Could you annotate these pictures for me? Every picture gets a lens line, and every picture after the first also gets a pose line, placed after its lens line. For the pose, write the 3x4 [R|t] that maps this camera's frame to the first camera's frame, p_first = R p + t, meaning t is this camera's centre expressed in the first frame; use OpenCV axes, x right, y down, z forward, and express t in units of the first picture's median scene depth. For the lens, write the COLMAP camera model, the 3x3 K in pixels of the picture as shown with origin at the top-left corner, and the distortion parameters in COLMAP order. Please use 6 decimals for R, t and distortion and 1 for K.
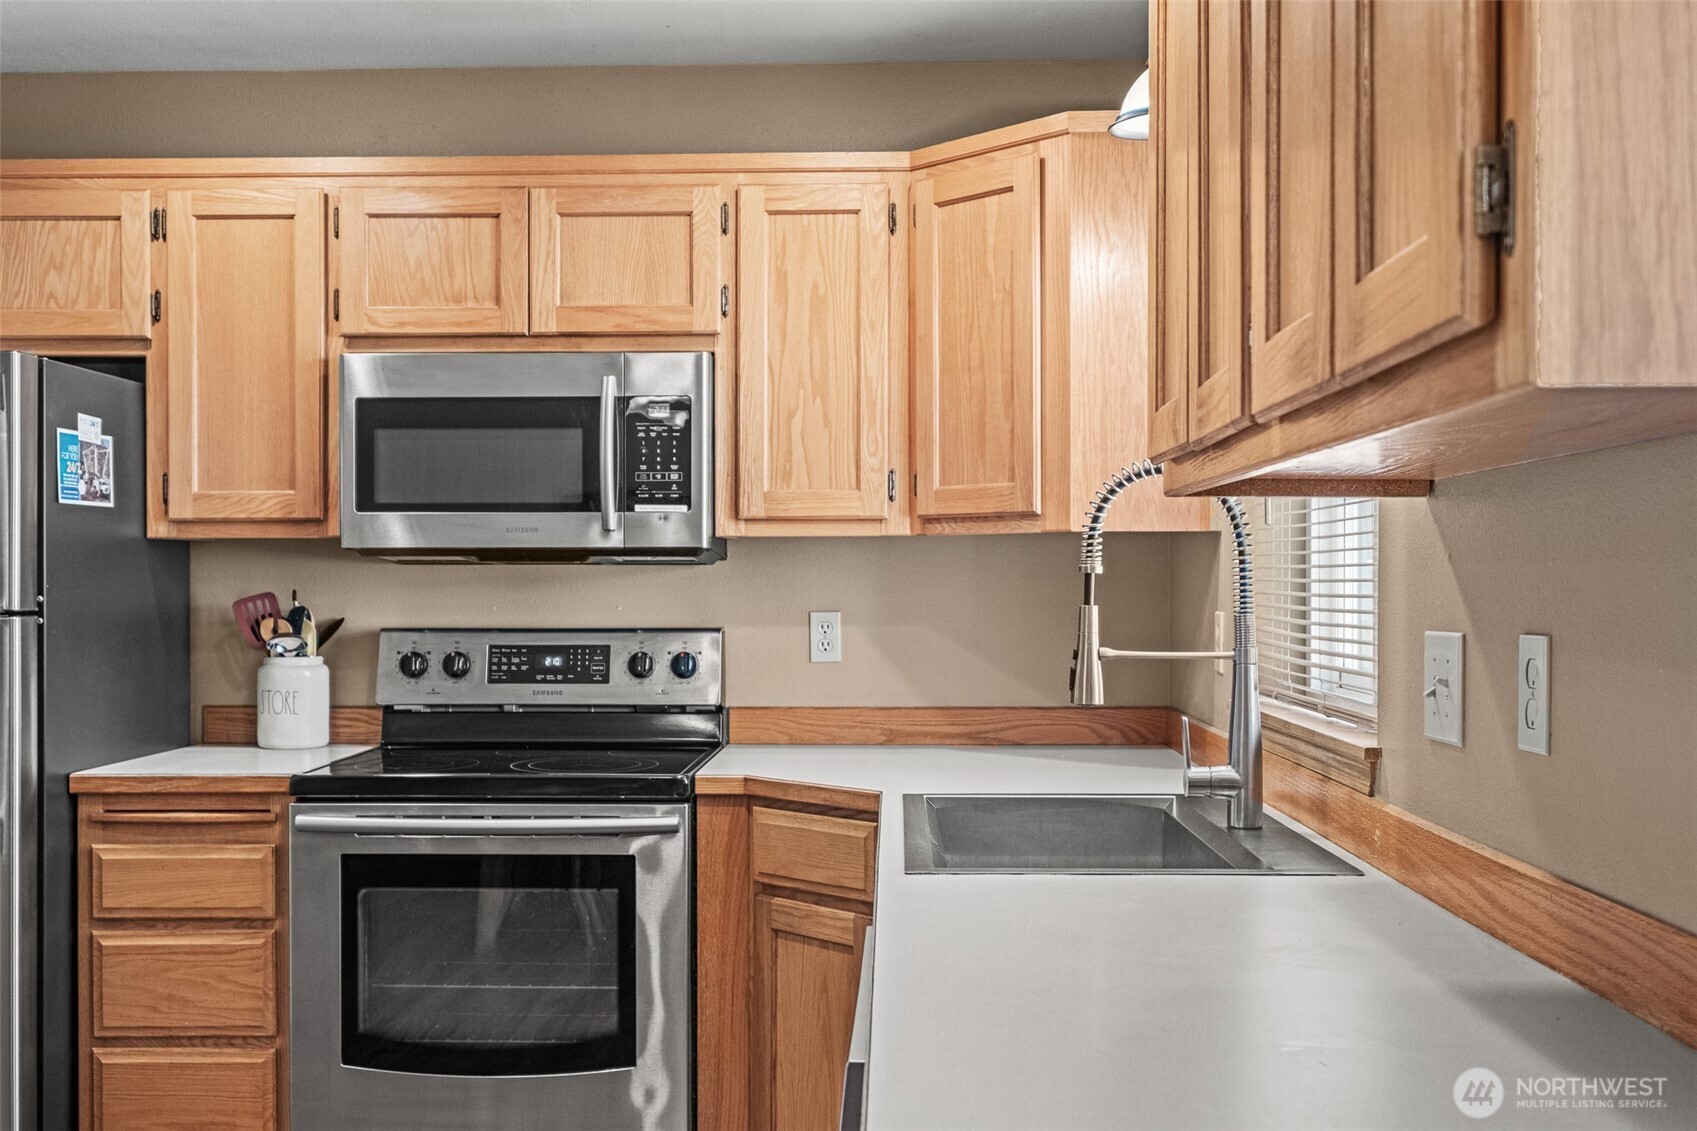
lens RADIAL K [[1757.2, 0, 849.0], [0, 1757.2, 593.5], [0, 0, 1]] dist [-0.019001, 0.107974]
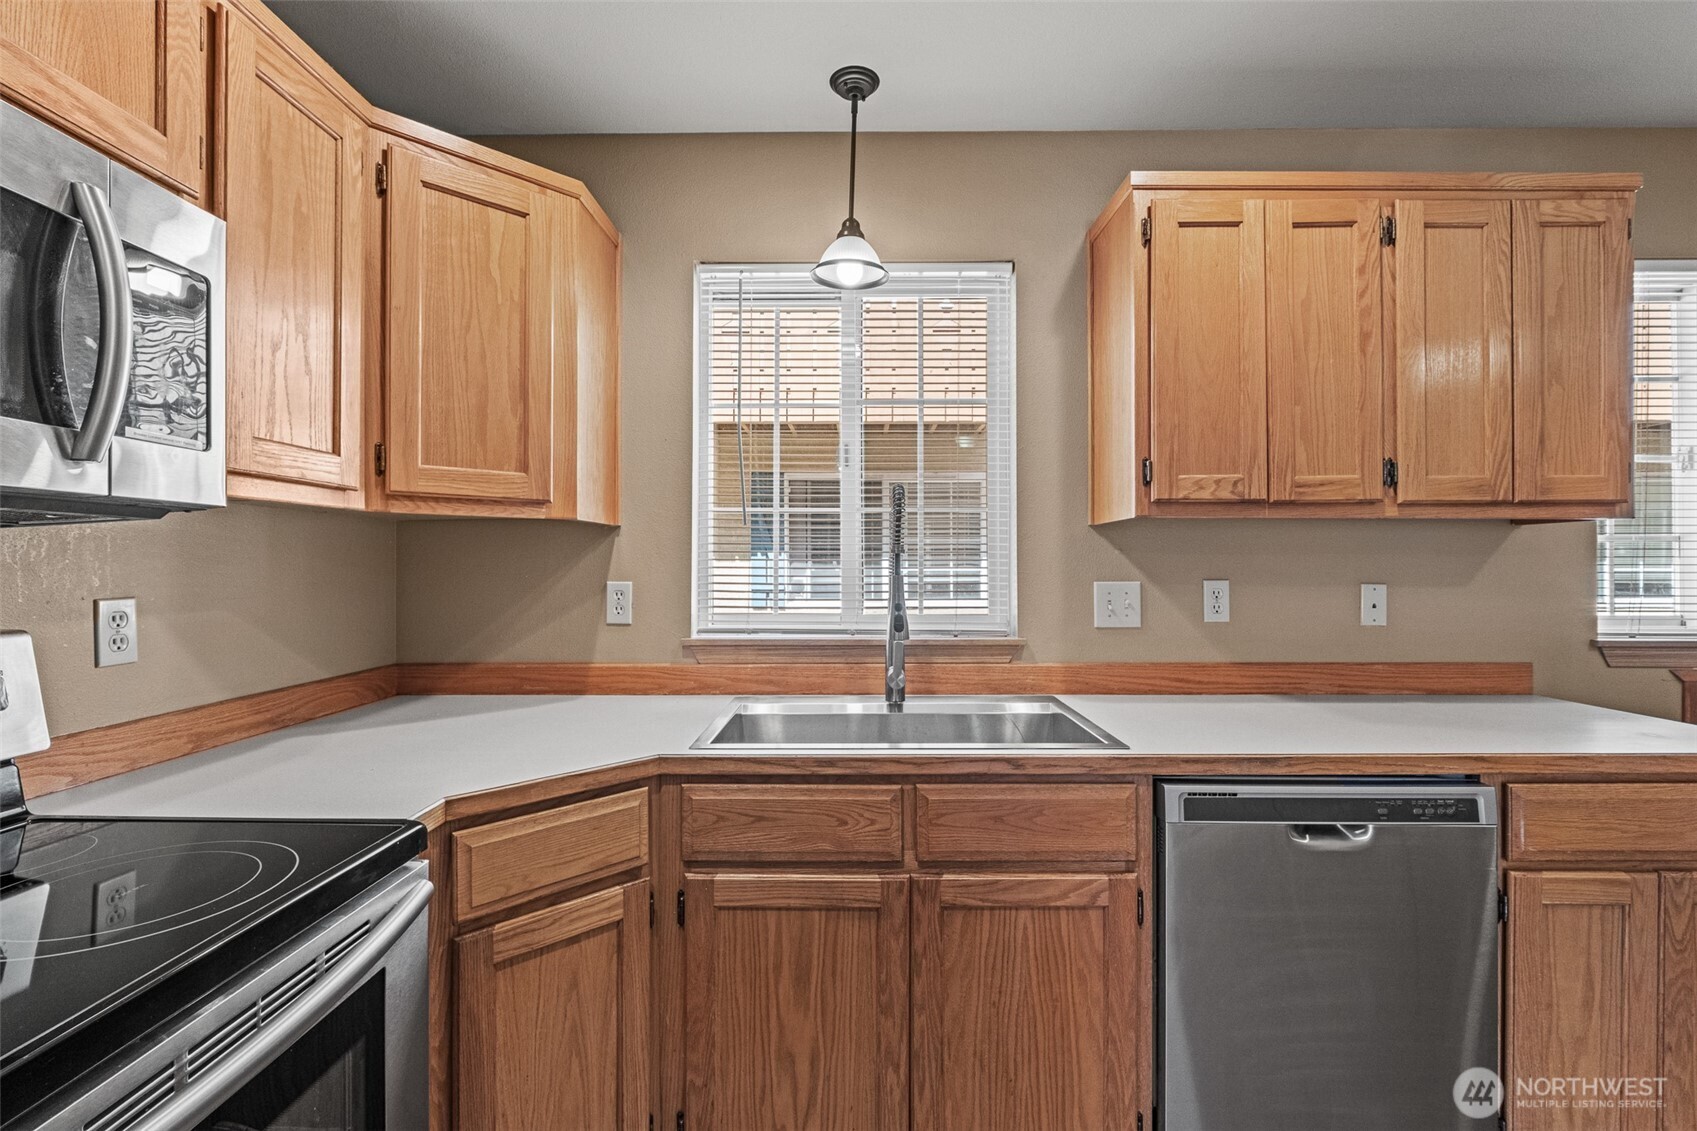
lens RADIAL K [[751.6, 0, 848.3], [0, 751.6, 560.6], [0, 0, 1]] dist [-0.003263, -0.000378]
pose [[-0.019763, 0.004643, 0.999794, -0.372663], [0.006509, 0.999969, -0.004516, -0.002683], [-0.999784, 0.006418, -0.019792, 0.751559]]
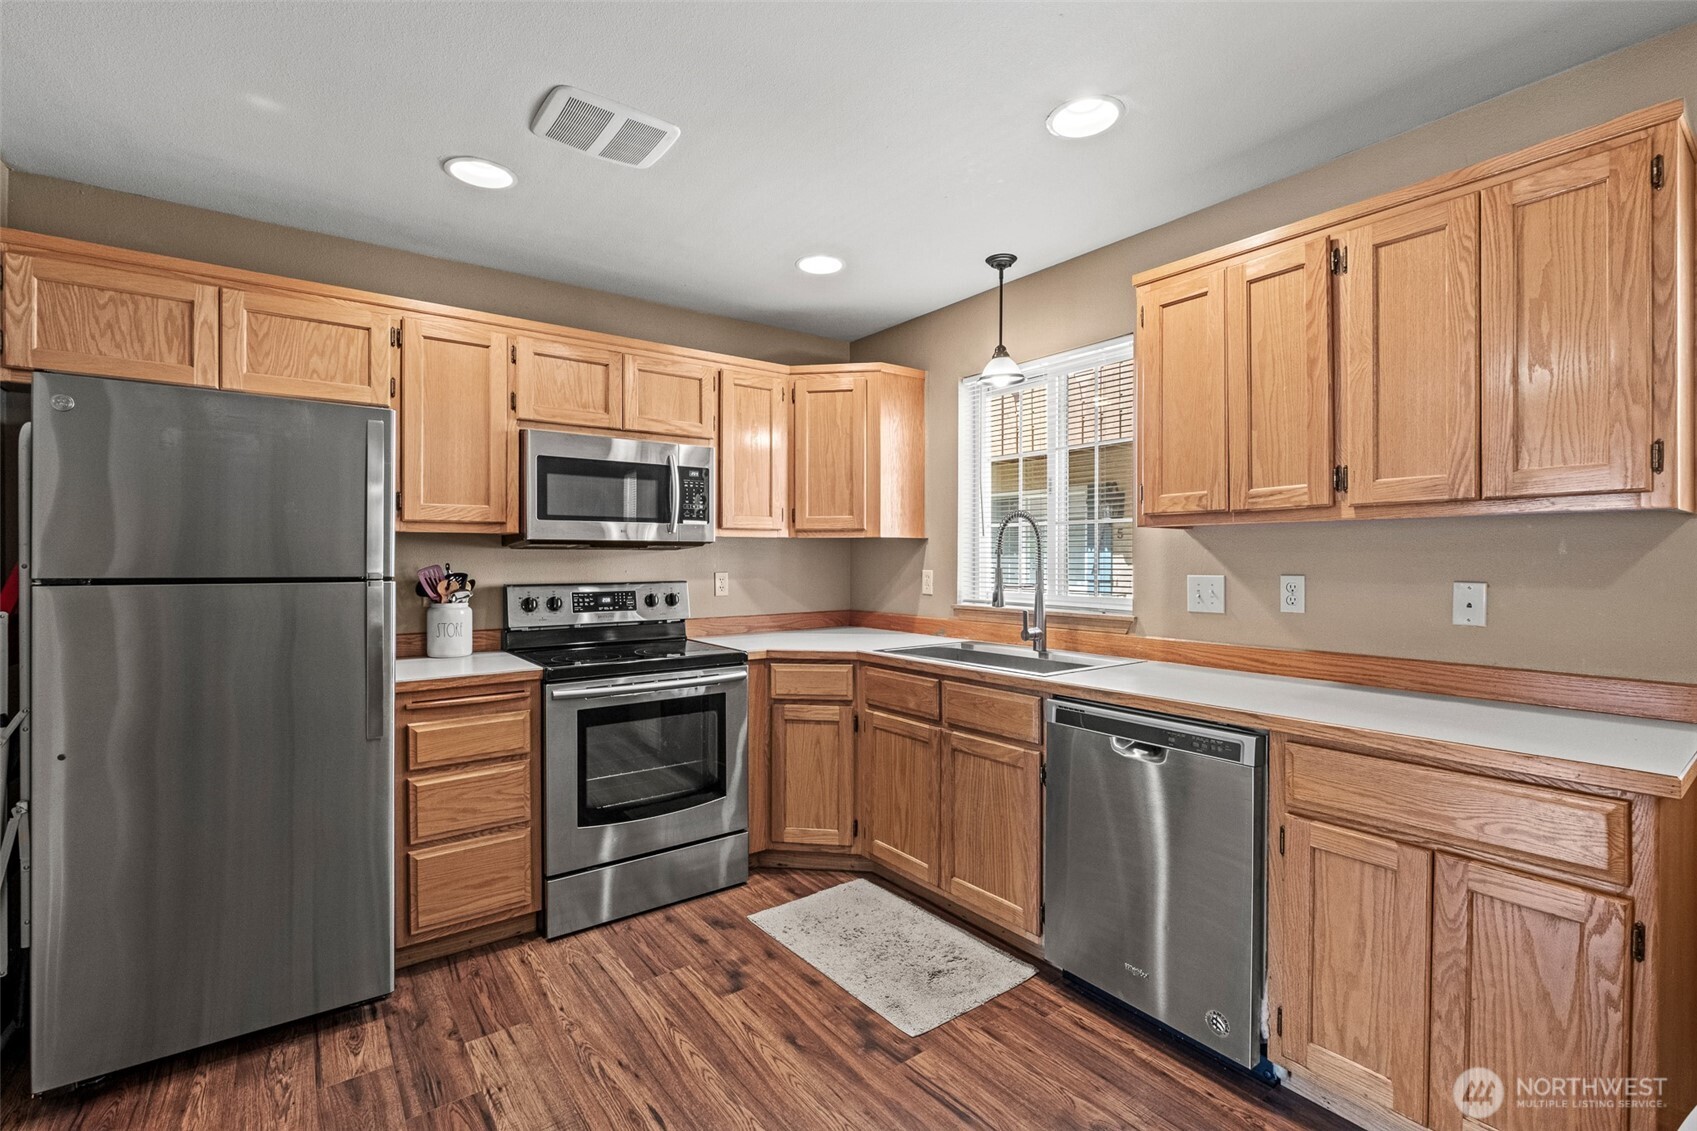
lens RADIAL K [[753.0, 0, 846.0], [0, 753.0, 557.7], [0, 0, 1]] dist [-0.003581, -0.000374]
pose [[0.782684, 0.000286, 0.622419, -0.505176], [0.004303, 0.999974, -0.005870, -0.001670], [-0.622404, 0.007273, 0.782662, 0.206055]]
